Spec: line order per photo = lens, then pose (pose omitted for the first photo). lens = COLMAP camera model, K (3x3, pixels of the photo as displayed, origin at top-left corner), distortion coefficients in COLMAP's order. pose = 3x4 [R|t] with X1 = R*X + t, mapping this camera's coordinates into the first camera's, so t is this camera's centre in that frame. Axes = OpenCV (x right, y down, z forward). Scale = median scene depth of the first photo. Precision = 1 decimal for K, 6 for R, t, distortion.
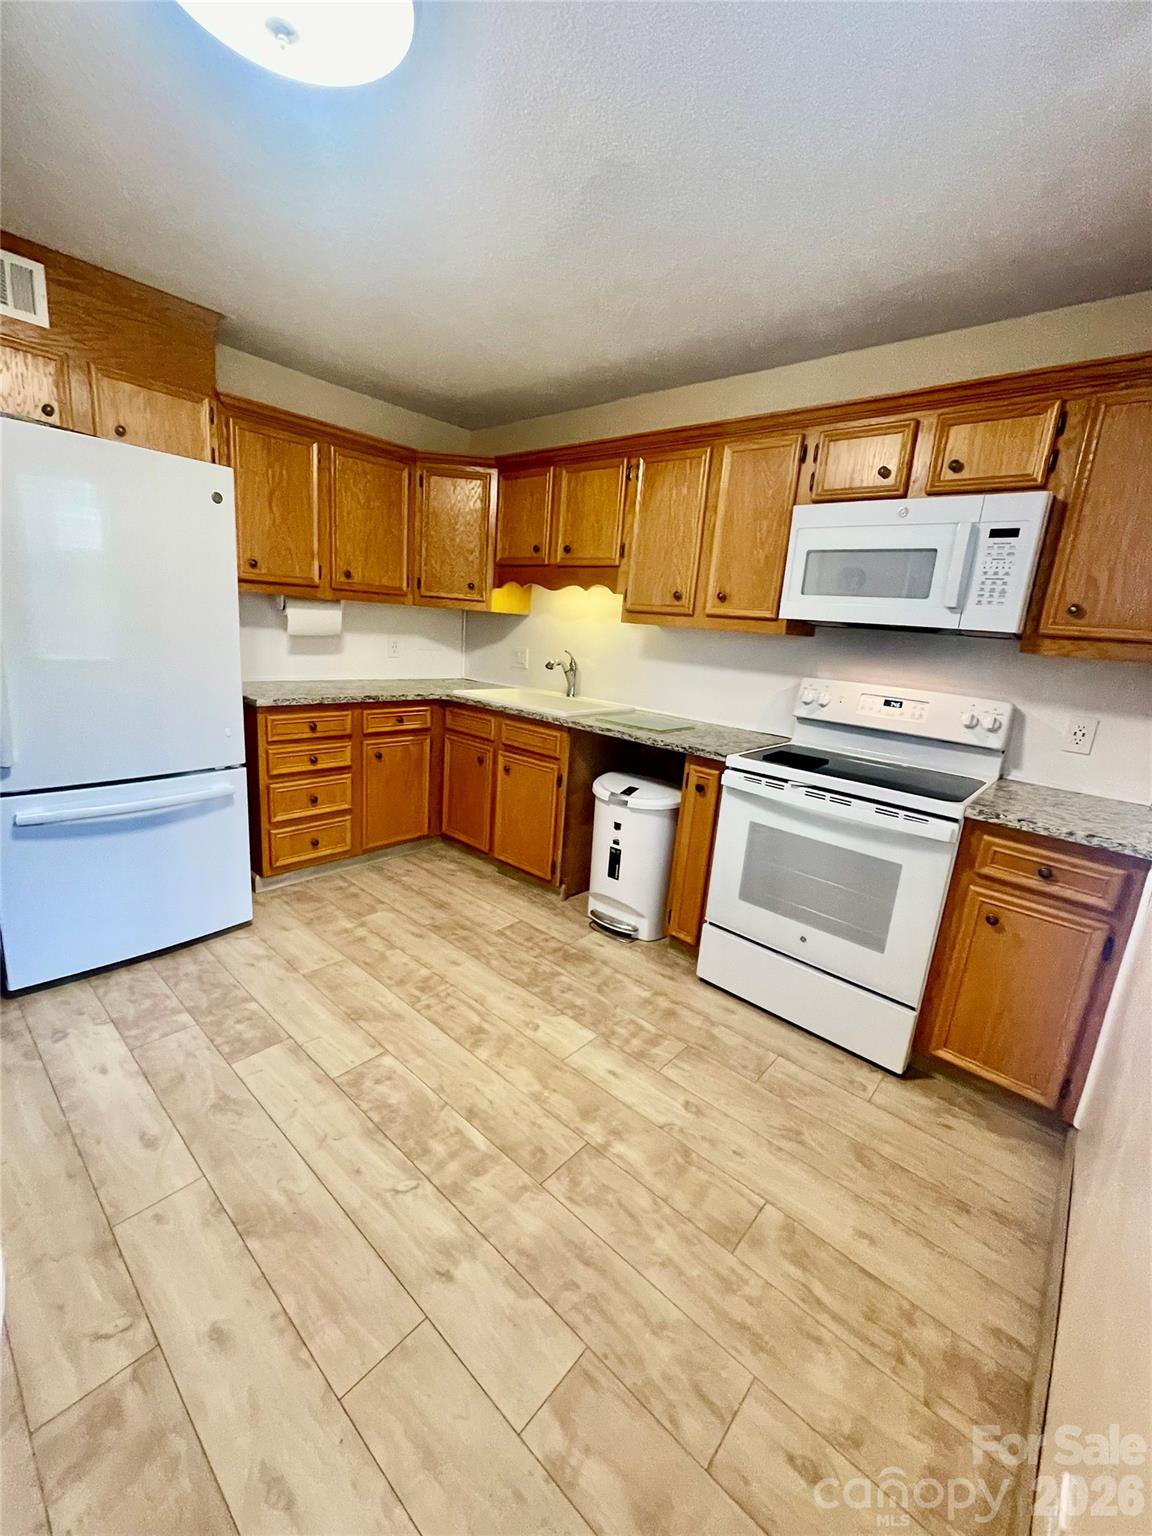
lens RADIAL K [[617.1, 0, 578.9], [0, 617.1, 764.4], [0, 0, 1]] dist [0.002033, 0.000909]
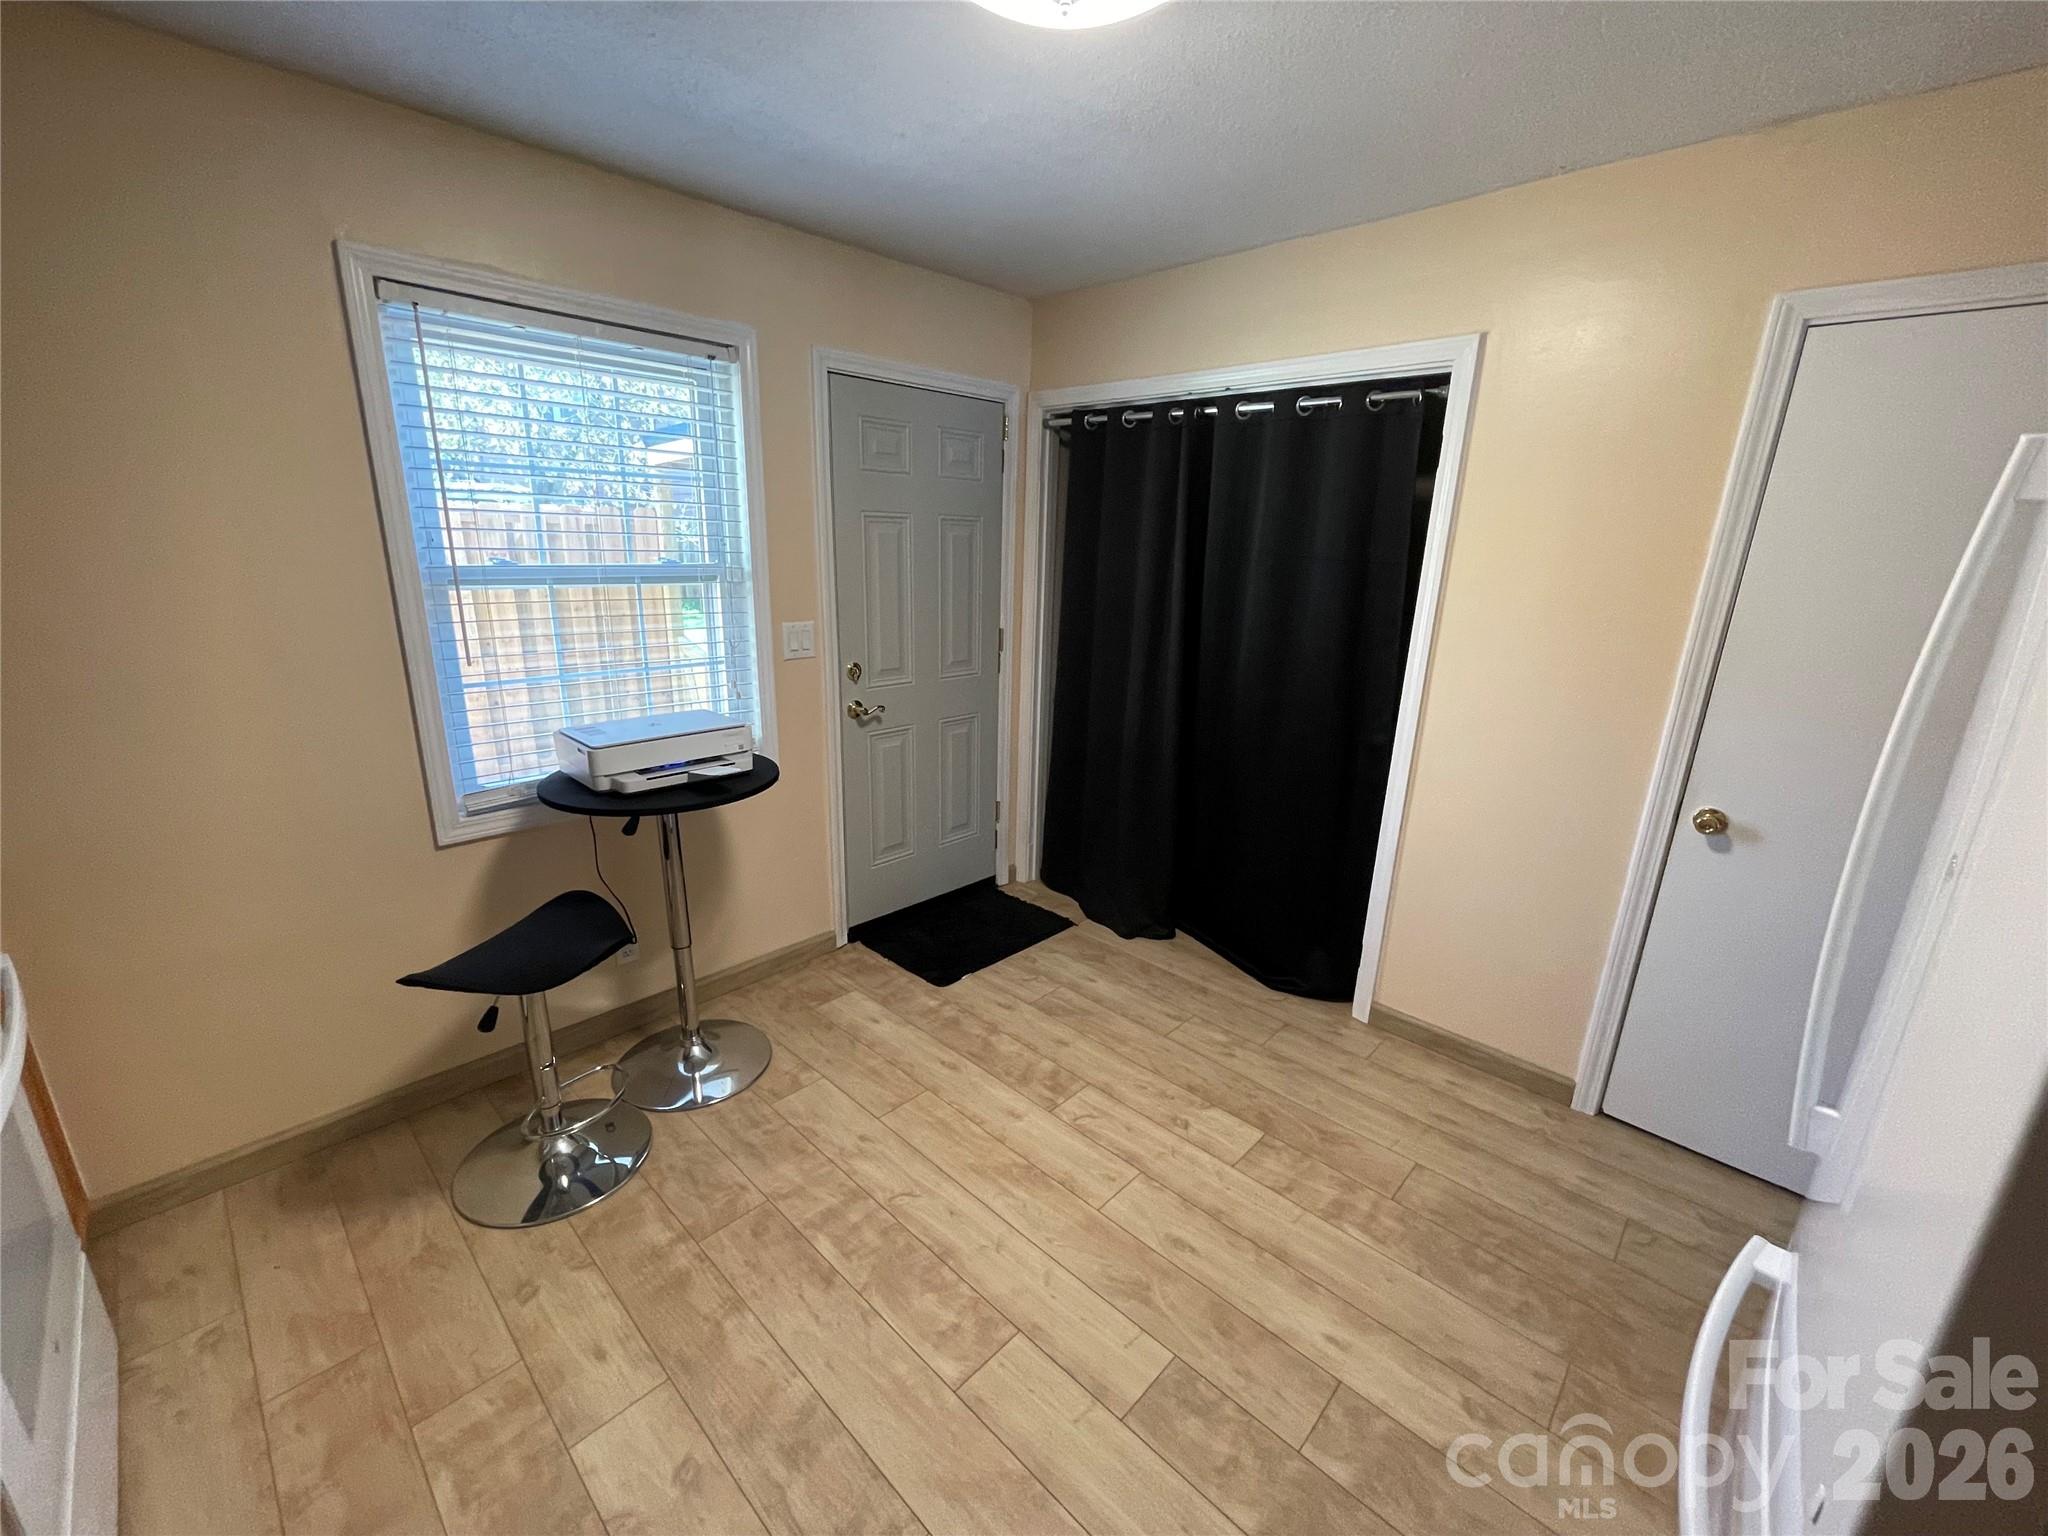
lens RADIAL K [[832.2, 0, 1018.4], [0, 832.2, 771.6], [0, 0, 1]] dist [0.006426, -0.001529]
pose [[-0.994060, -0.107710, 0.015575, -0.387758], [-0.086259, 0.867040, 0.490715, -0.576187], [-0.066359, 0.486456, -0.871181, 1.713612]]
